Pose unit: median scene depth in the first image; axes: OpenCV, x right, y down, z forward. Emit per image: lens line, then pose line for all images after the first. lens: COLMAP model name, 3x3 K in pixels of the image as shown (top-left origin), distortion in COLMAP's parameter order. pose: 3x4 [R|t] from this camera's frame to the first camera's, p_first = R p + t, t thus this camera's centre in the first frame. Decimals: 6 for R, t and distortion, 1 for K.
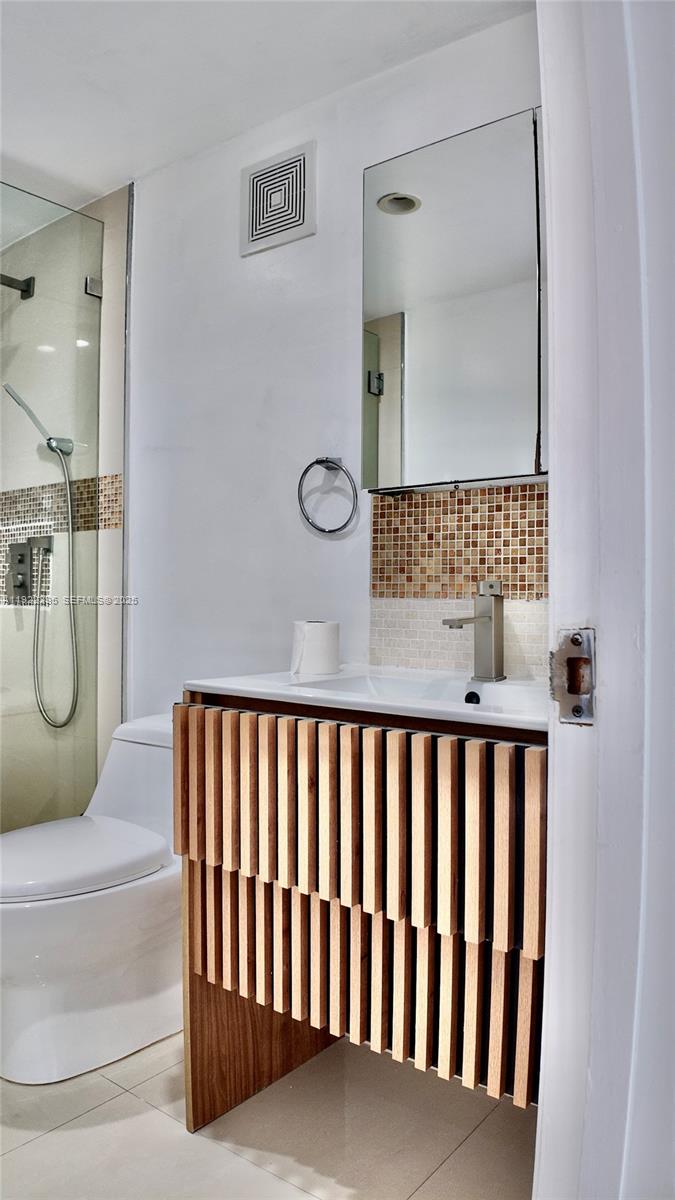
lens RADIAL K [[791.2, 0, 334.0], [0, 791.2, 603.5], [0, 0, 1]] dist [-0.042785, -0.101527]
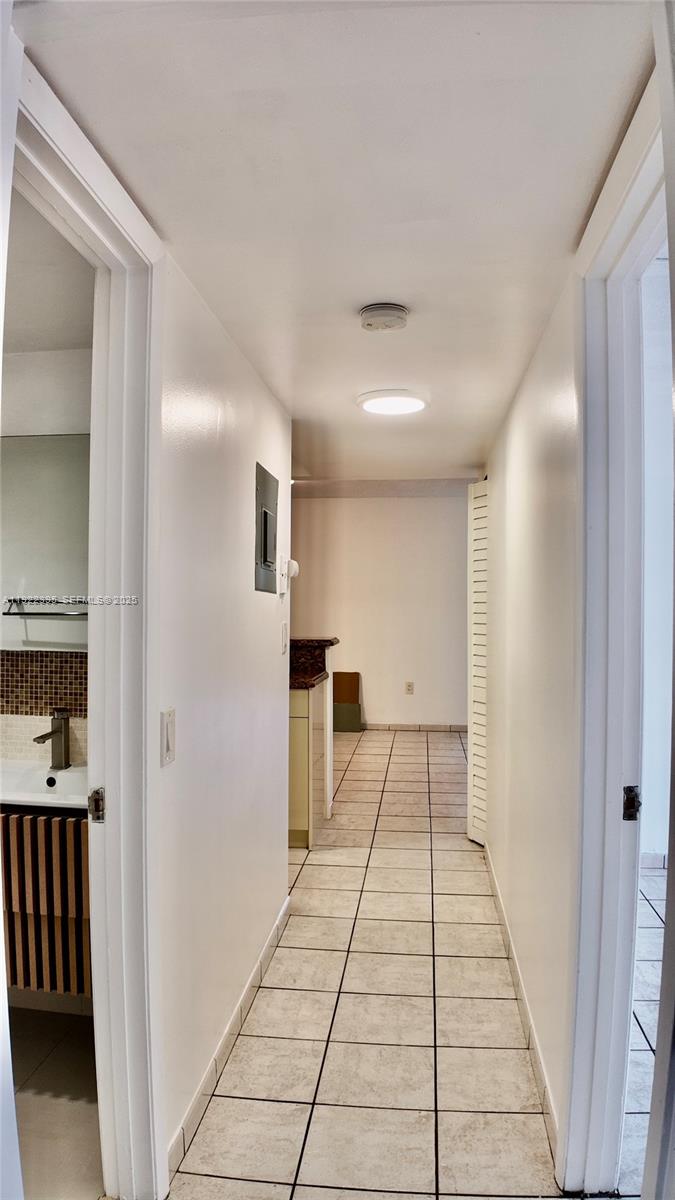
lens RADIAL K [[791.2, 0, 334.0], [0, 791.2, 603.5], [0, 0, 1]] dist [-0.042785, -0.101527]
pose [[0.859196, 0.002718, 0.511639, -0.143189], [-0.002105, 0.999996, -0.001777, -0.228273], [-0.511641, 0.000450, 0.859199, -0.661389]]
